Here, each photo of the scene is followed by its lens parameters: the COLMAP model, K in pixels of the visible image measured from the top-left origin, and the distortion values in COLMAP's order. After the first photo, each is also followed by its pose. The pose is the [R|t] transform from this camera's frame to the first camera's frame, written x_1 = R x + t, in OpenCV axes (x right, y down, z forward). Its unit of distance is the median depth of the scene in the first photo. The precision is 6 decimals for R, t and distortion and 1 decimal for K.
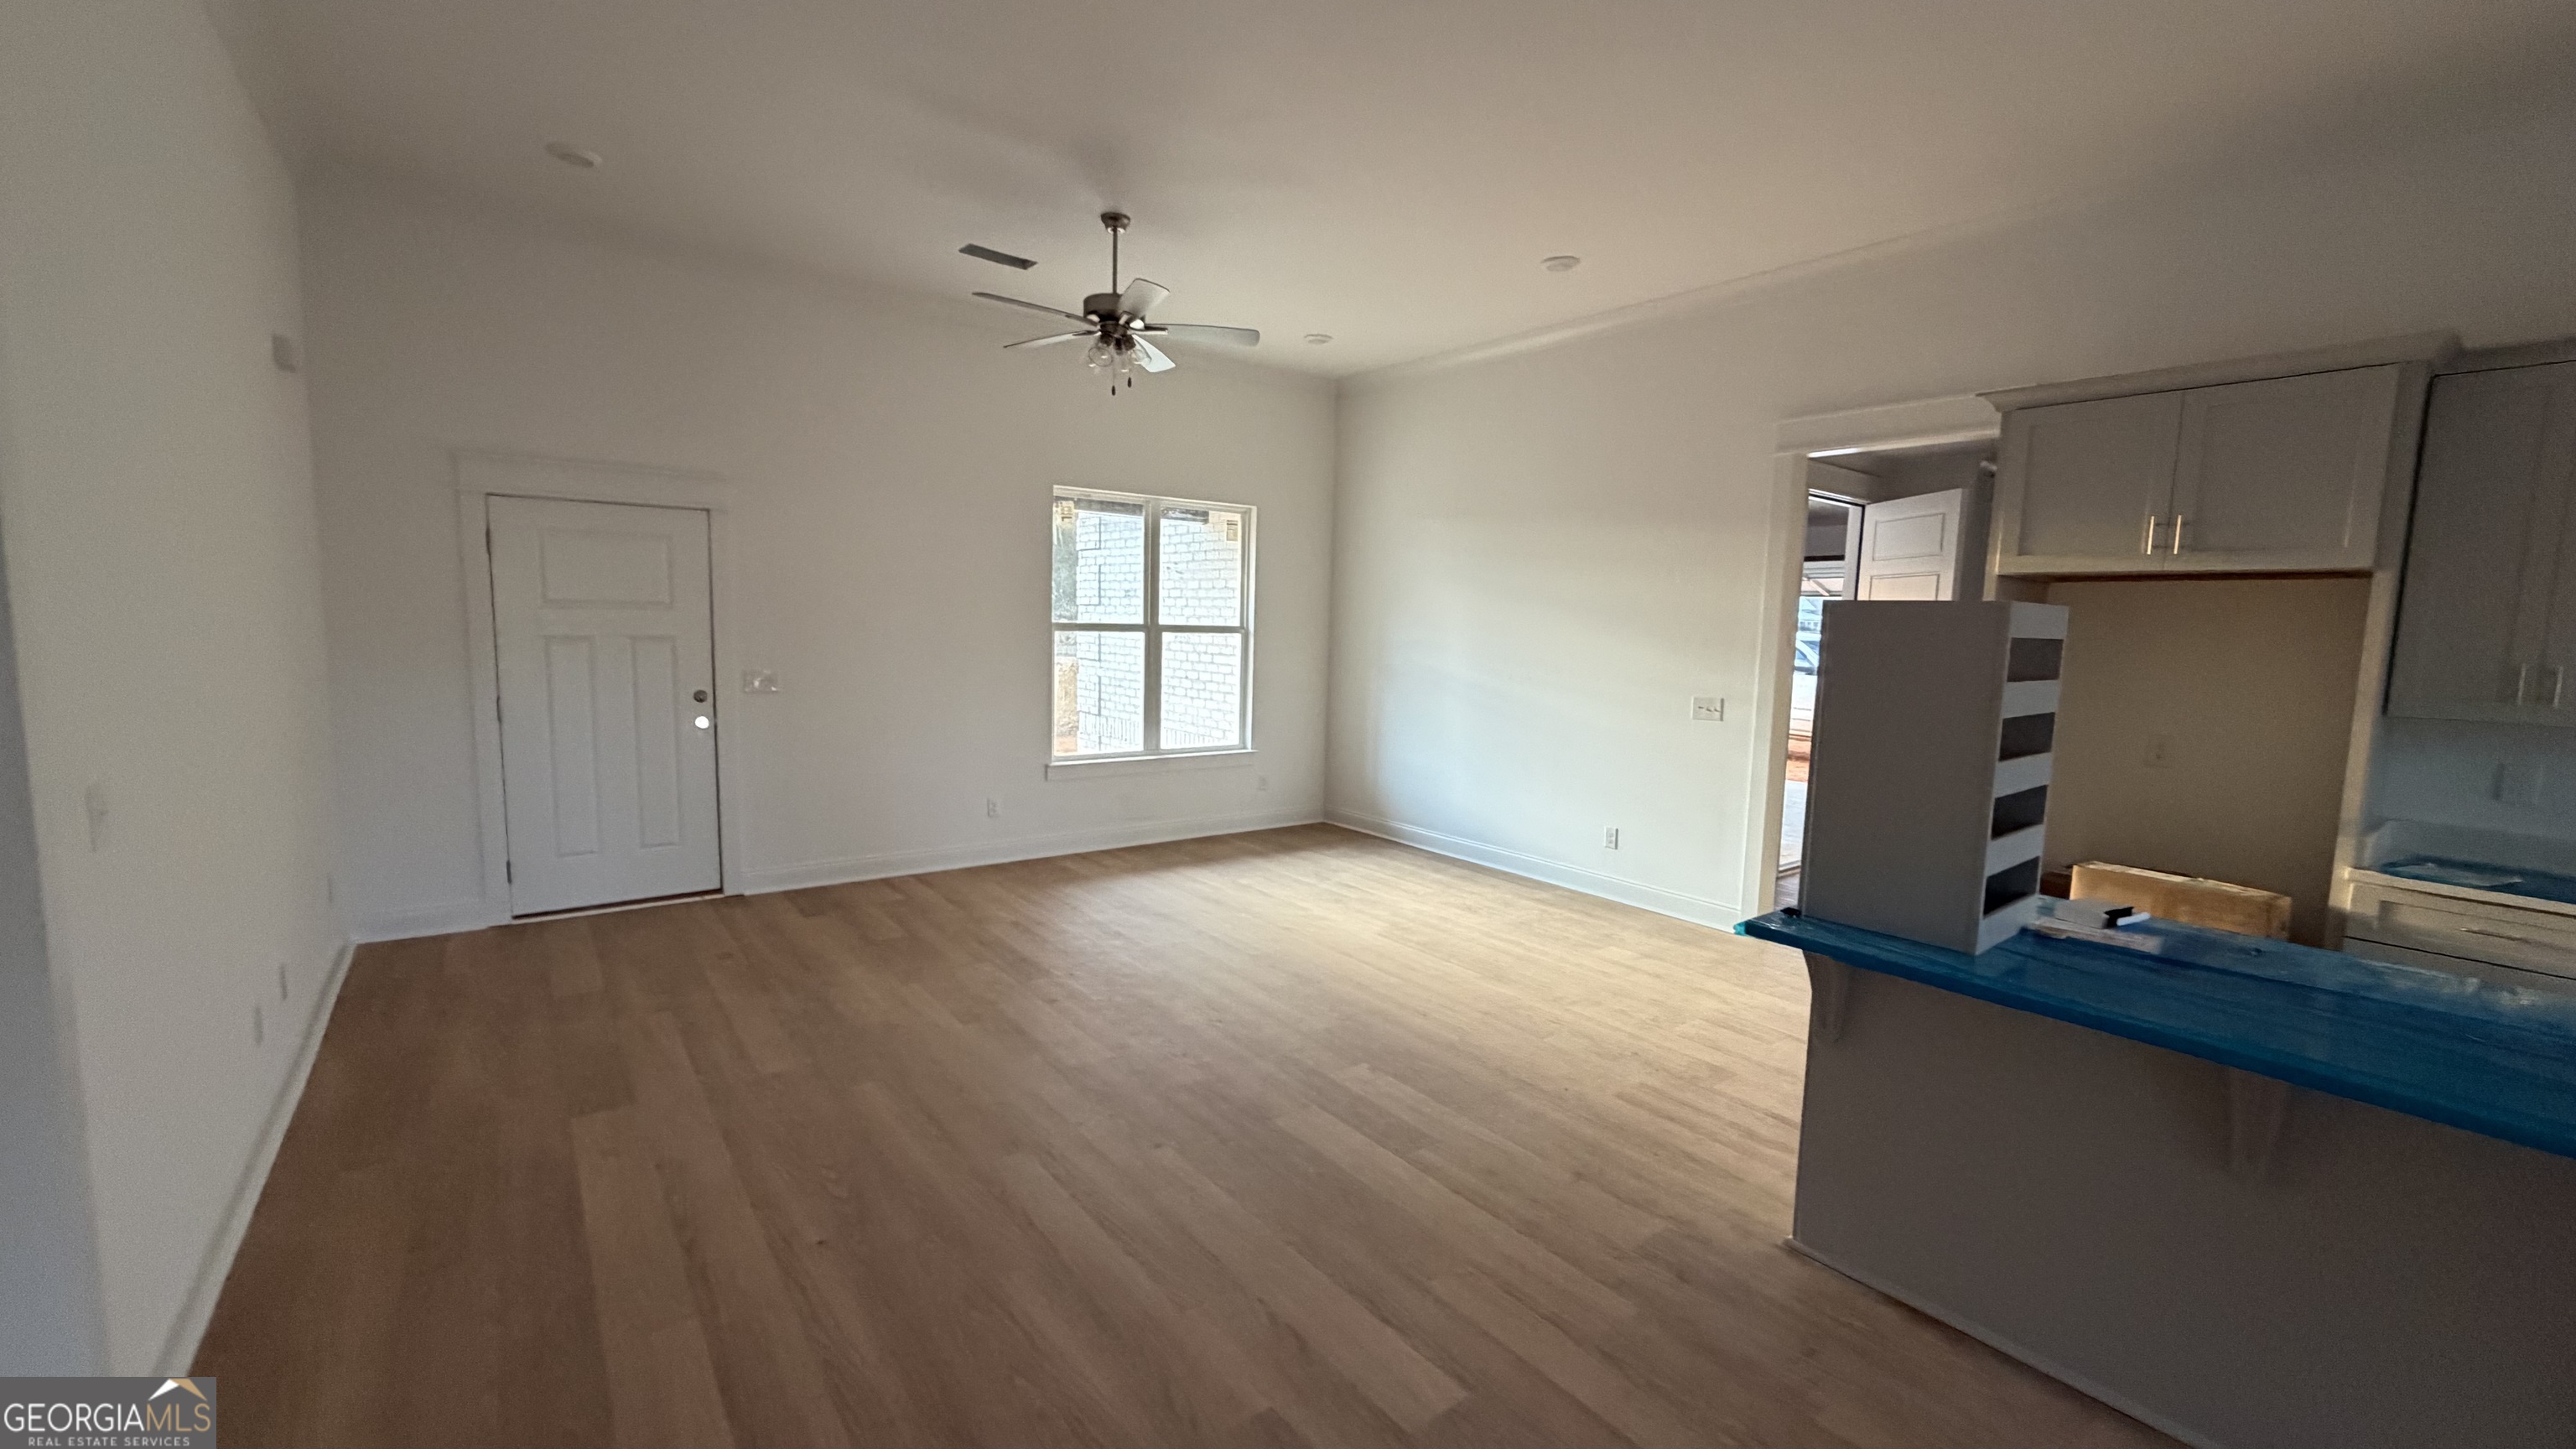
lens RADIAL K [[1023.4, 0, 1288.7], [0, 1023.4, 725.6], [0, 0, 1]] dist [0.000477, 0.000198]
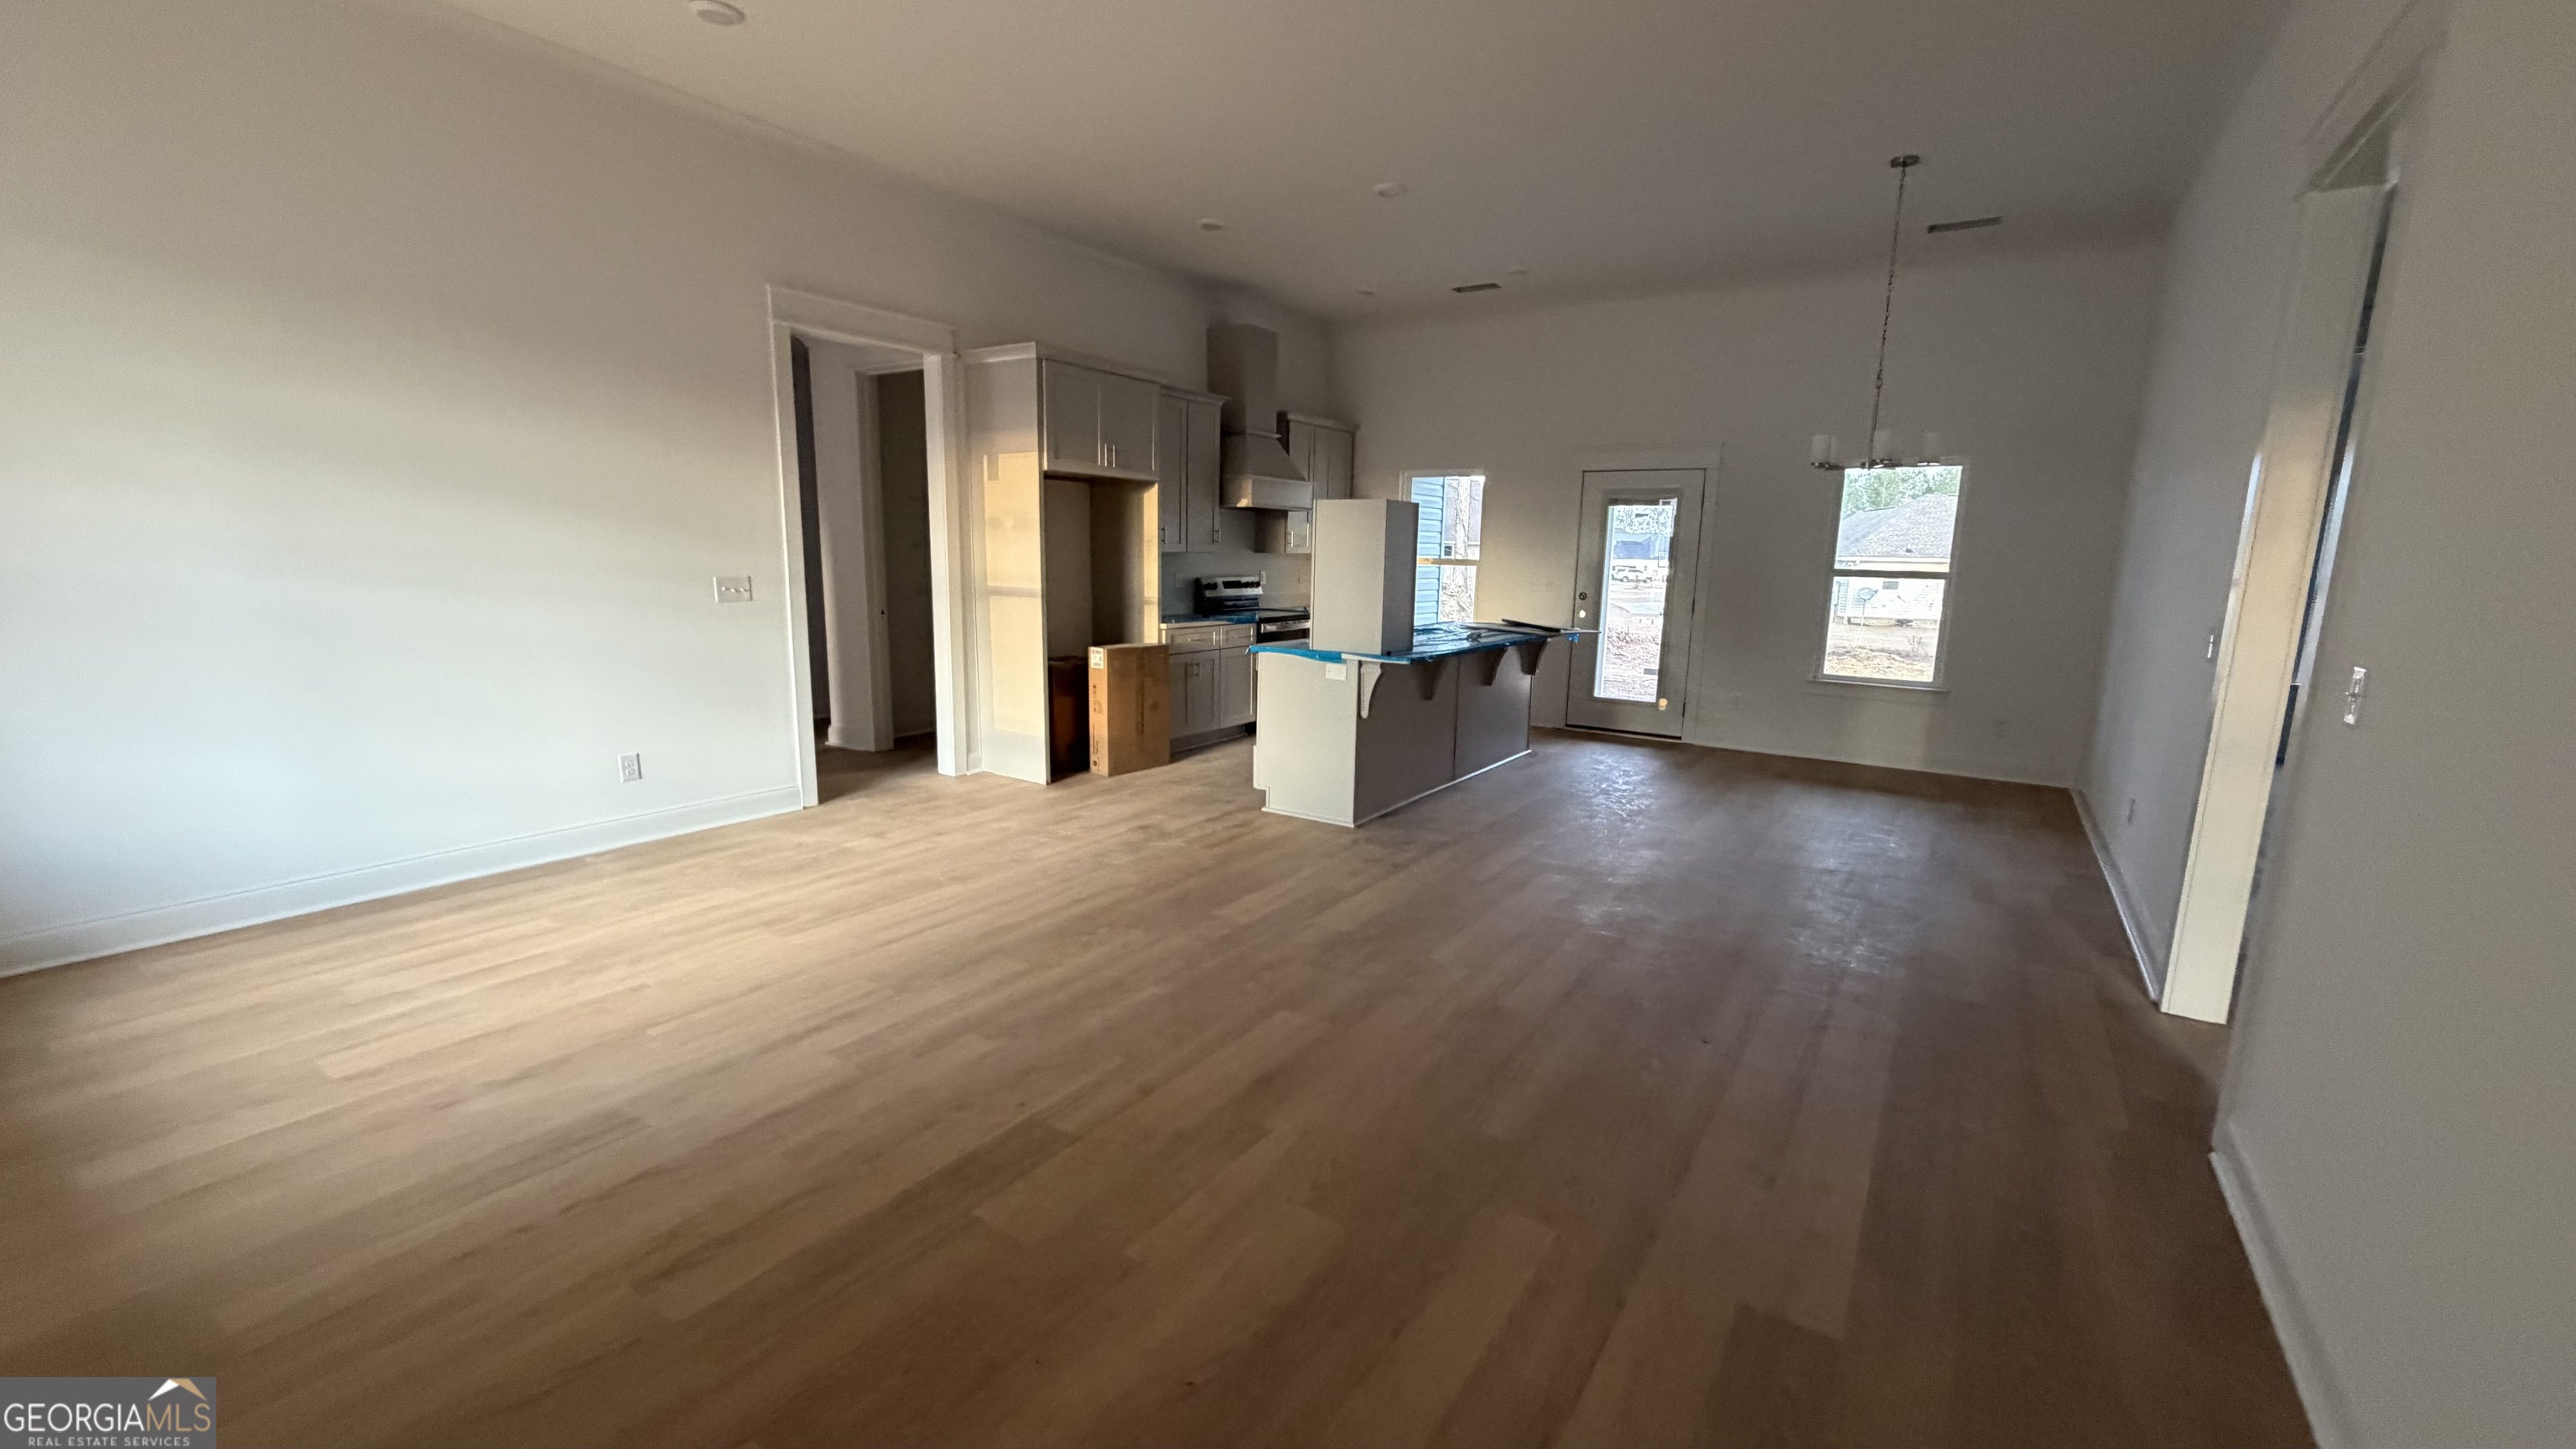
lens RADIAL K [[1023.4, 0, 1278.8], [0, 1023.4, 715.5], [0, 0, 1]] dist [0.000477, 0.000198]
pose [[-0.310190, -0.187789, 0.931943, -1.034458], [0.072049, 0.972833, 0.220009, -0.121809], [-0.947940, 0.135390, -0.288233, 1.365589]]
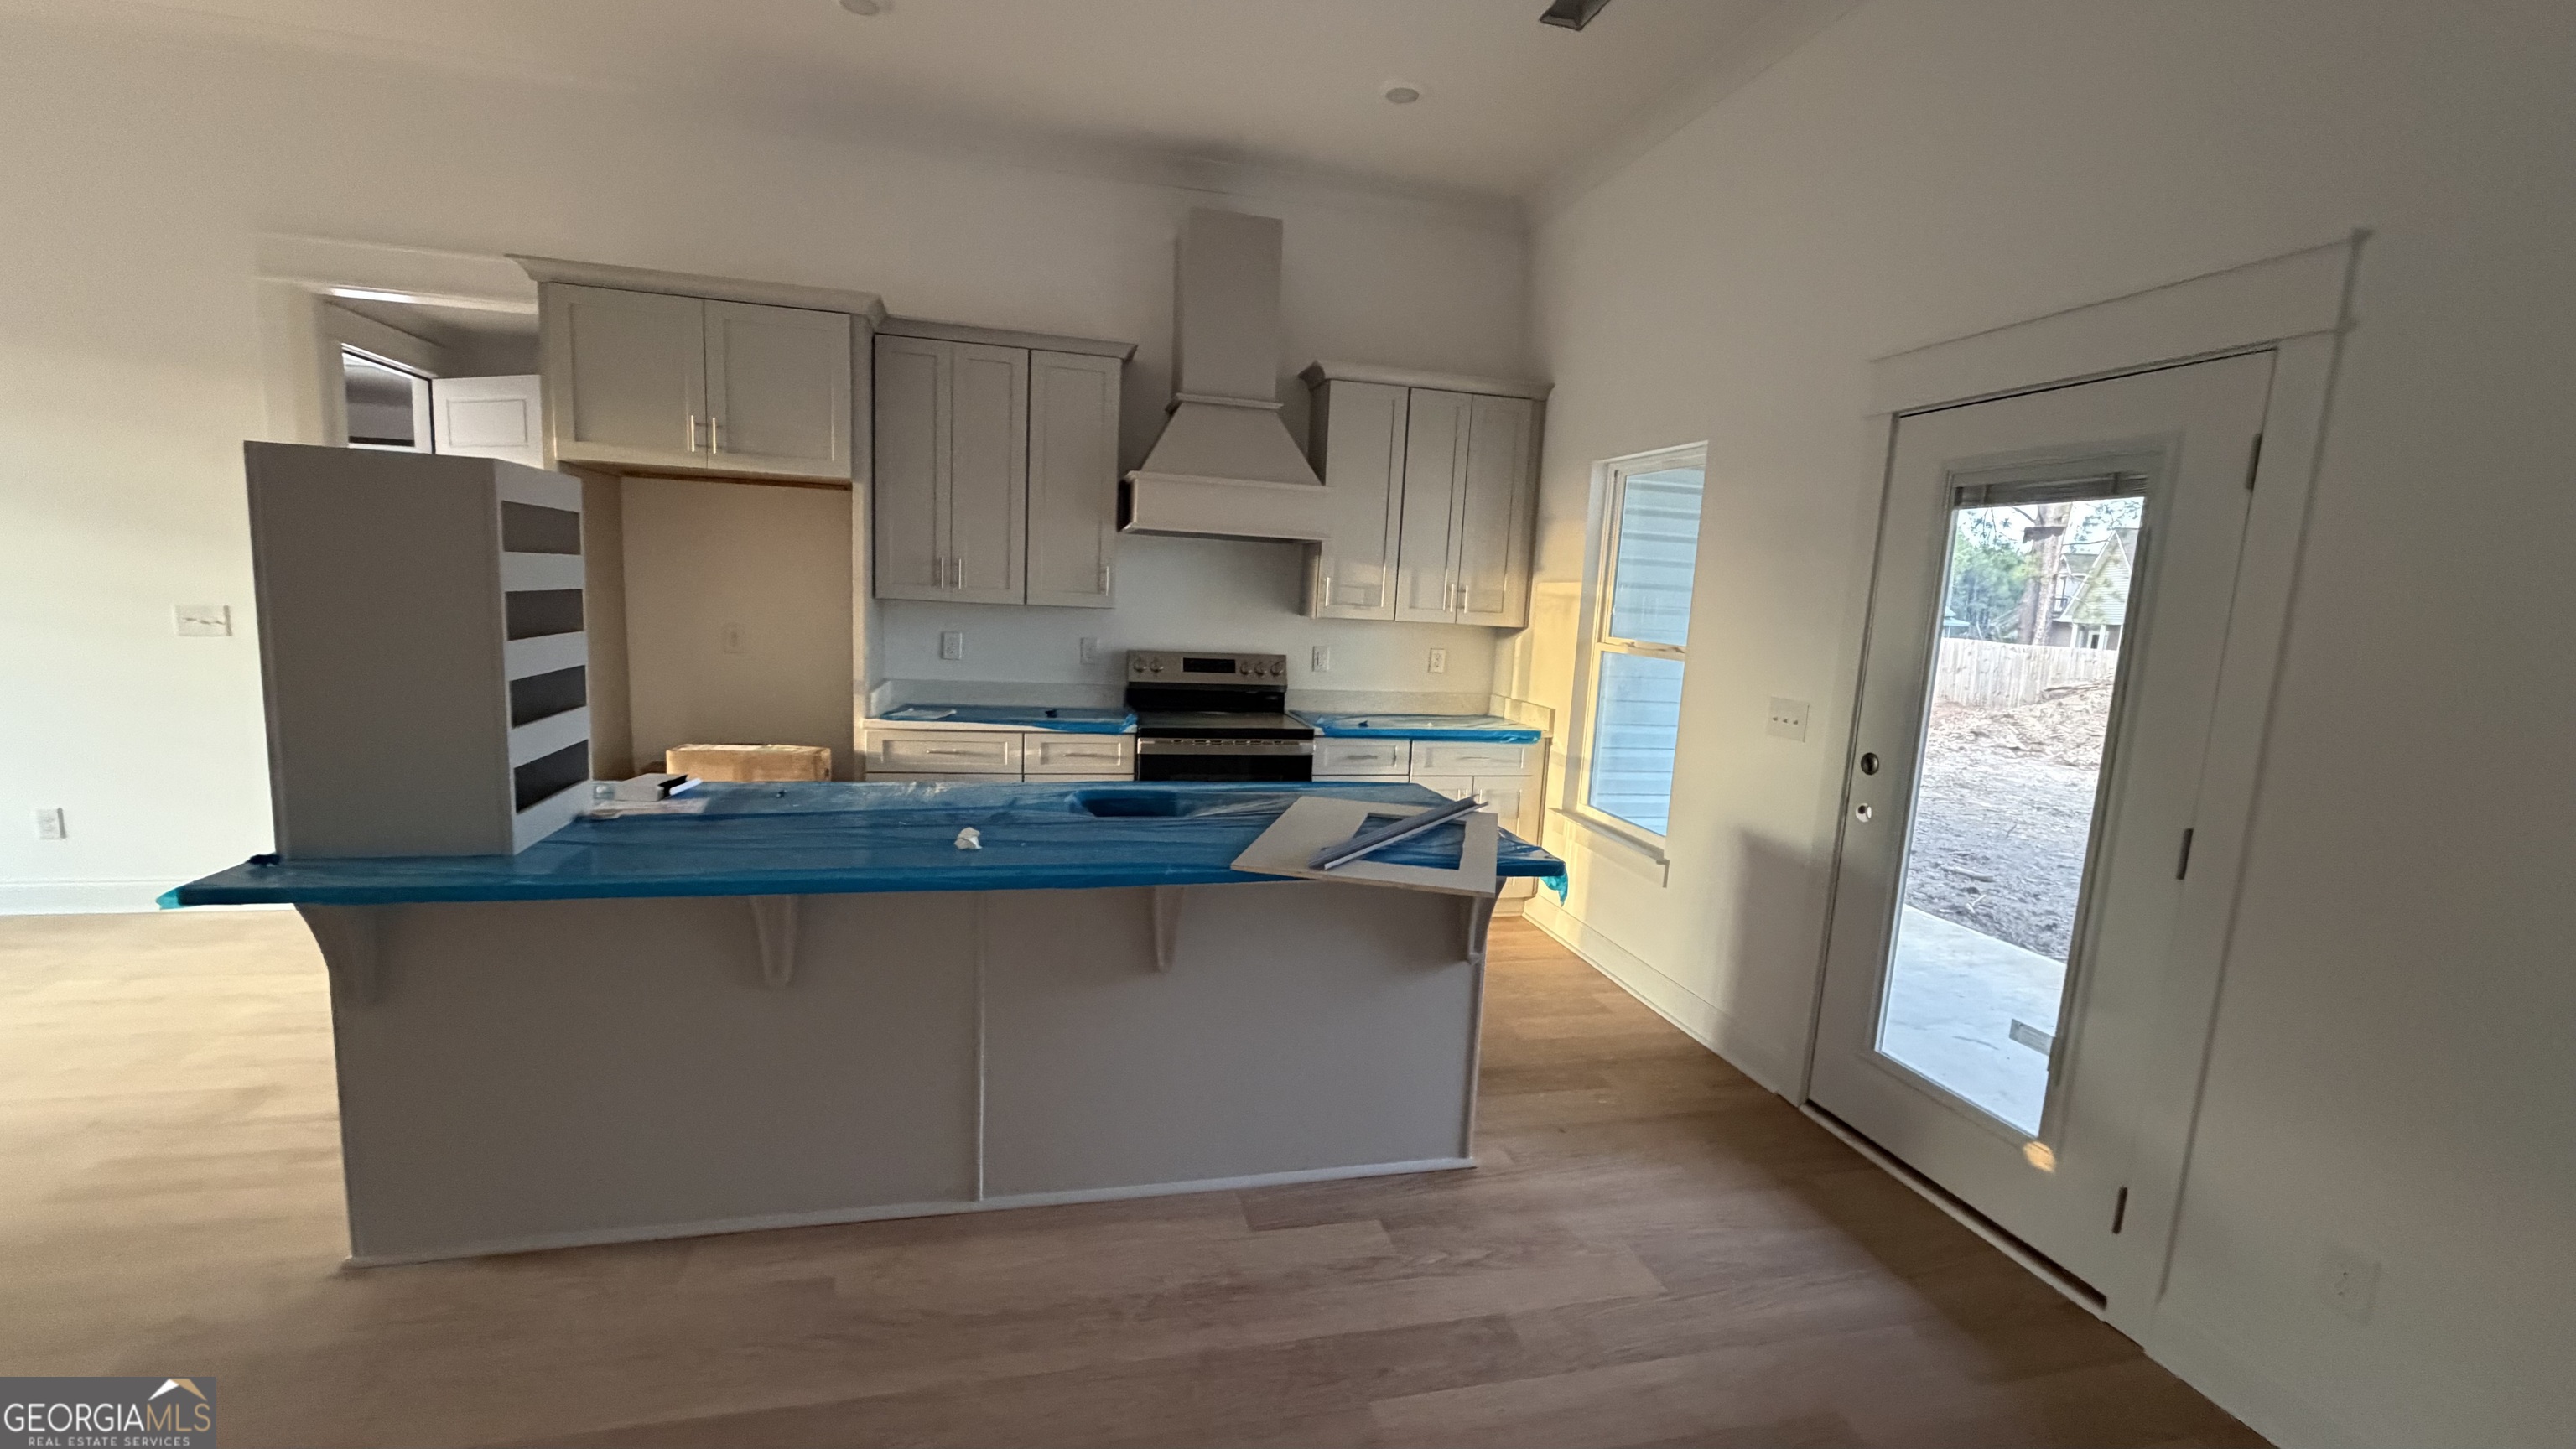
lens RADIAL K [[1023.4, 0, 1277.0], [0, 1023.4, 728.6], [0, 0, 1]] dist [0.000477, 0.000198]
pose [[0.413864, -0.131541, 0.900785, 0.099169], [0.058069, 0.991305, 0.118080, 0.030106], [-0.908485, 0.003438, 0.417904, 0.002580]]
